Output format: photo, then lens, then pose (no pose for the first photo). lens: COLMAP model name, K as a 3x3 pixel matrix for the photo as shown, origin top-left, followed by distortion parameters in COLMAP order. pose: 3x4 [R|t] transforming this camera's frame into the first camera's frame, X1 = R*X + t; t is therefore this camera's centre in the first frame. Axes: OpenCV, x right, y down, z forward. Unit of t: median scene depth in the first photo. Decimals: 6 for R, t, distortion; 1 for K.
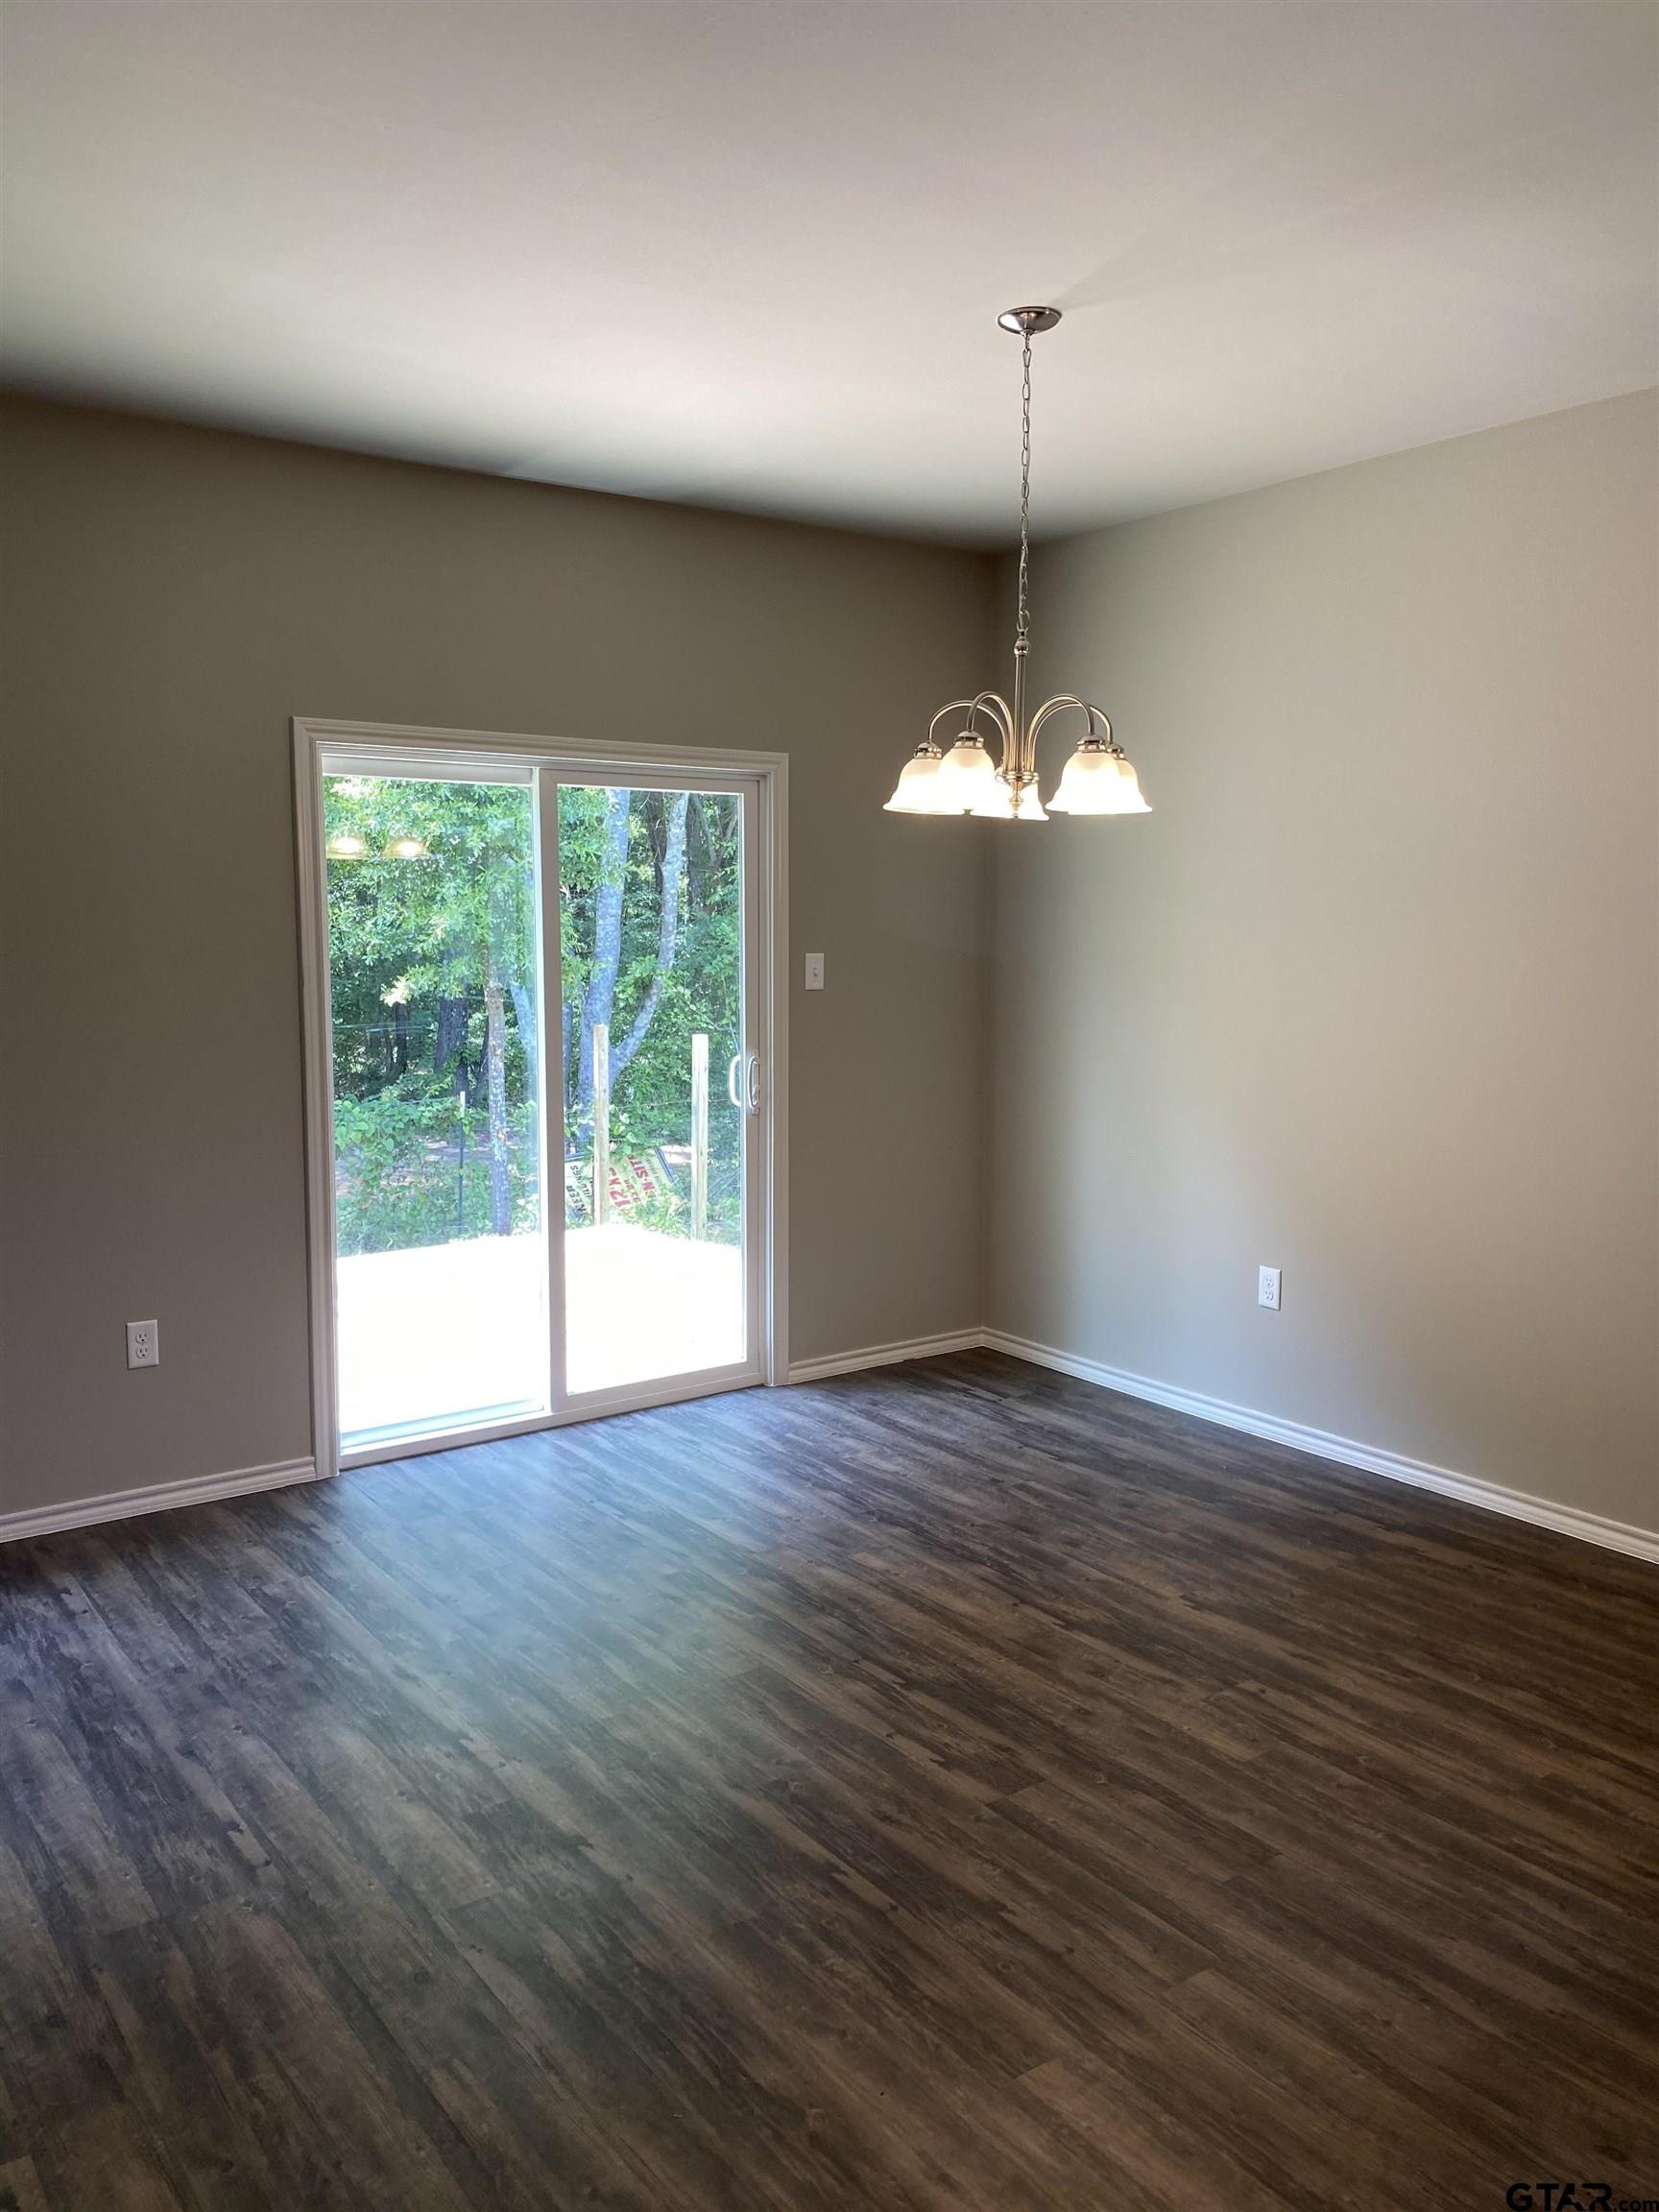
lens RADIAL K [[1709.5, 0, 817.2], [0, 1709.5, 1106.9], [0, 0, 1]] dist [0.001969, -0.004251]
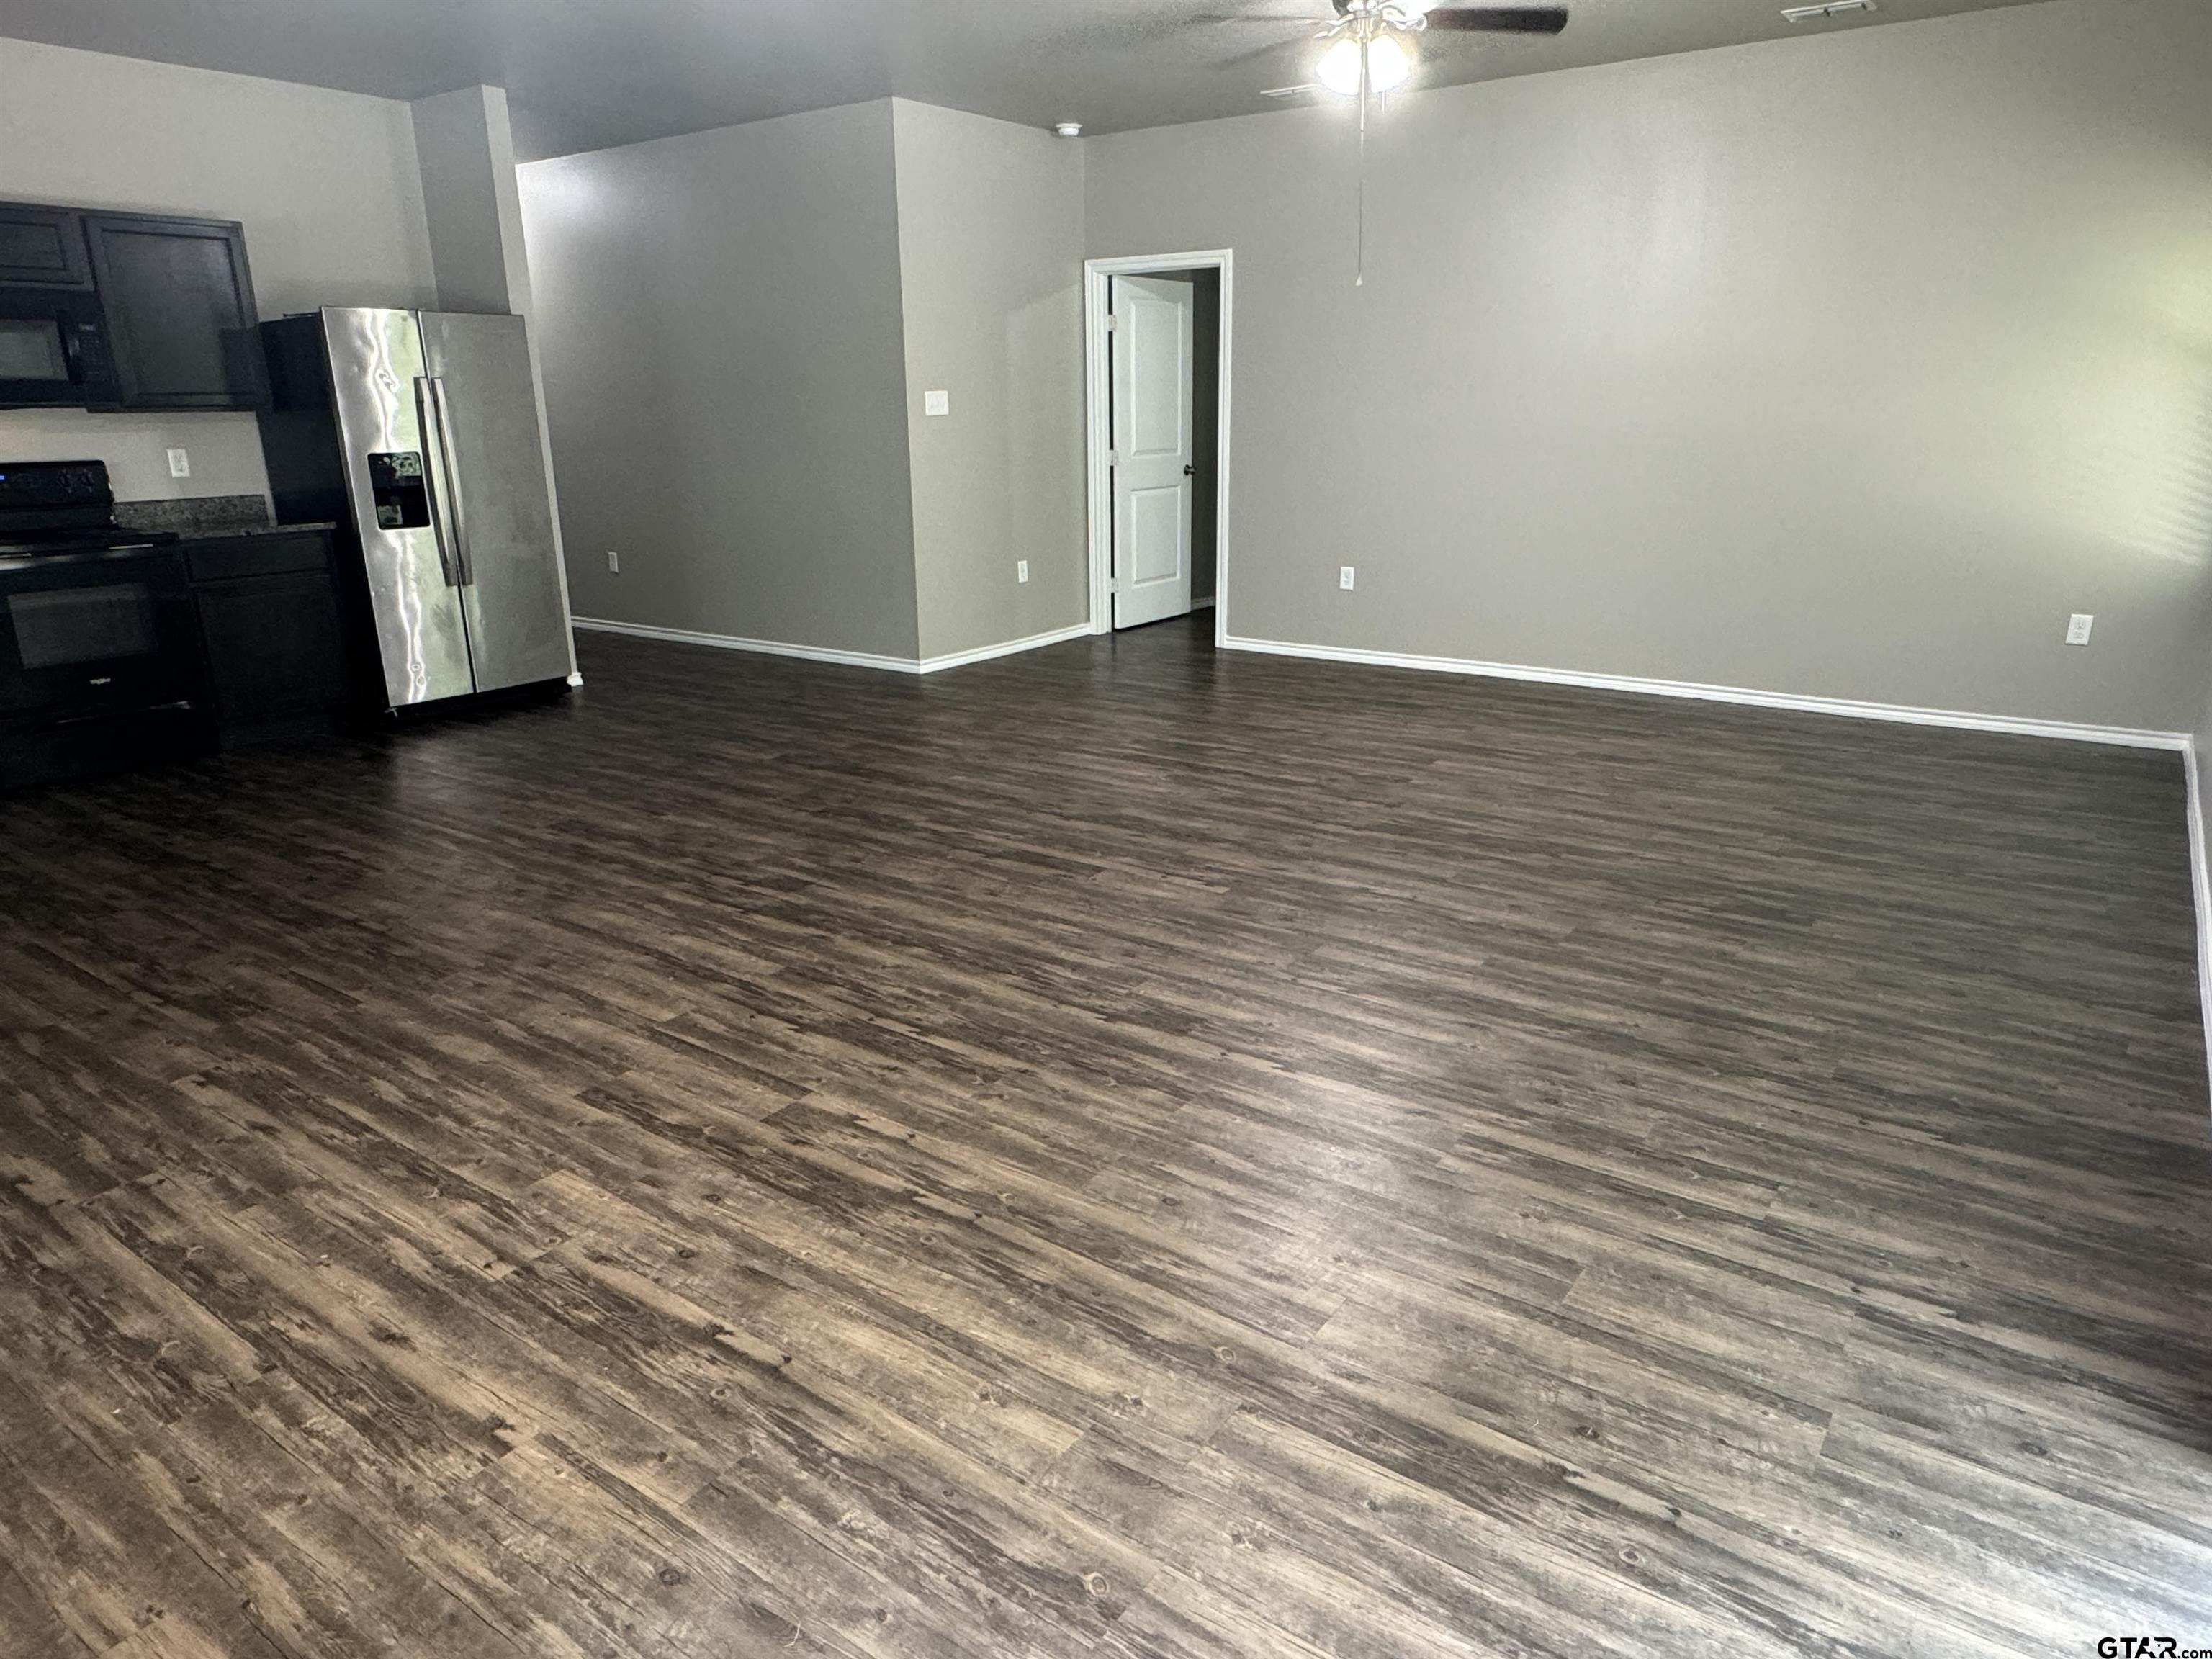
lens RADIAL K [[1417.7, 0, 1112.4], [0, 1417.7, 827.0], [0, 0, 1]] dist [0.002166, -0.006465]
pose [[-0.945929, 0.105407, -0.306771, 0.172506], [-0.024367, 0.919967, 0.391237, -0.143651], [0.323459, 0.377558, -0.867655, 1.730172]]
